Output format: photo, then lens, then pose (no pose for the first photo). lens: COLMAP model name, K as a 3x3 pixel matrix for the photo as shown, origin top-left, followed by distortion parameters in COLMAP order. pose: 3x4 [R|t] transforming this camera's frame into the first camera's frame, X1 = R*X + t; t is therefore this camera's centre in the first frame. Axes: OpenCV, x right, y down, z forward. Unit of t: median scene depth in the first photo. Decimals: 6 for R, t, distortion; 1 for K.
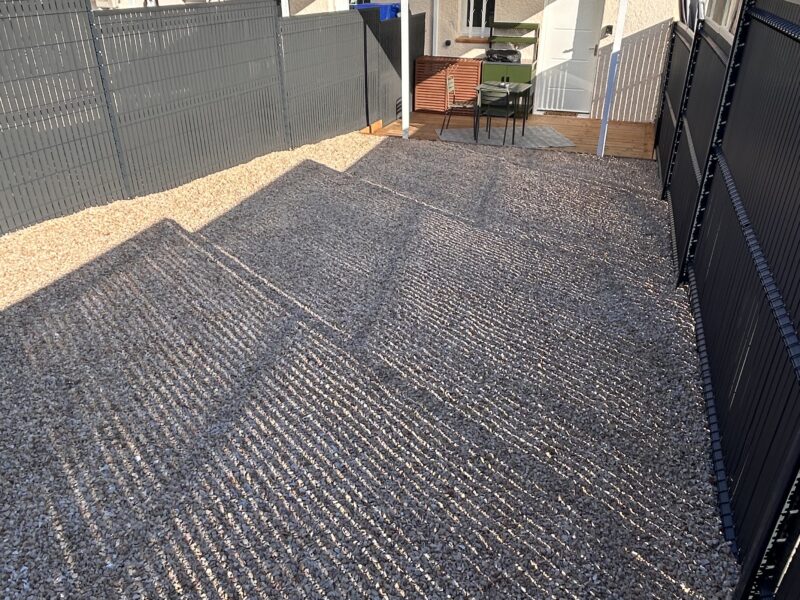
lens RADIAL K [[628.5, 0, 400.0], [0, 628.5, 300.0], [0, 0, 1]] dist [-0.012517, -0.010674]
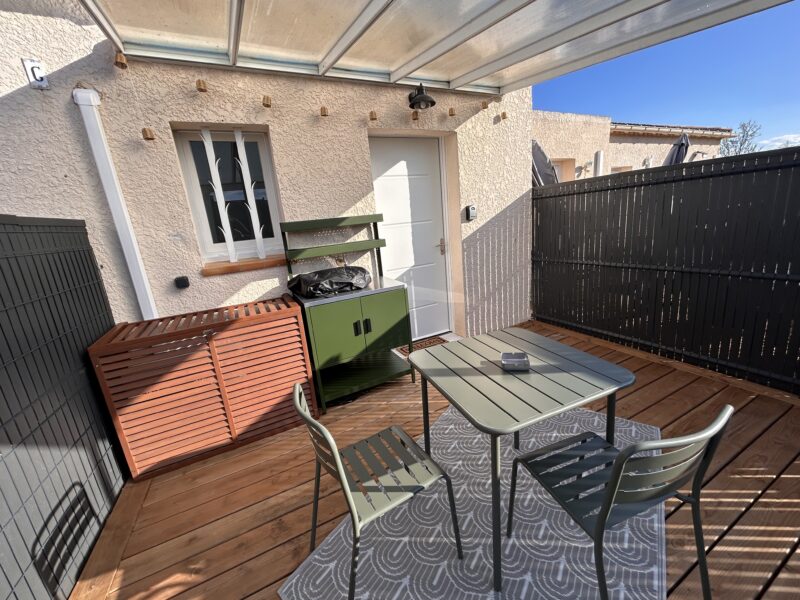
lens RADIAL K [[320.7, 0, 401.1], [0, 320.7, 298.9], [0, 0, 1]] dist [0.000343, -0.000114]
pose [[0.687315, -0.235046, 0.687279, 0.027775], [0.428663, 0.895113, -0.122562, -0.322207], [-0.586384, 0.378849, 0.715980, 0.791462]]
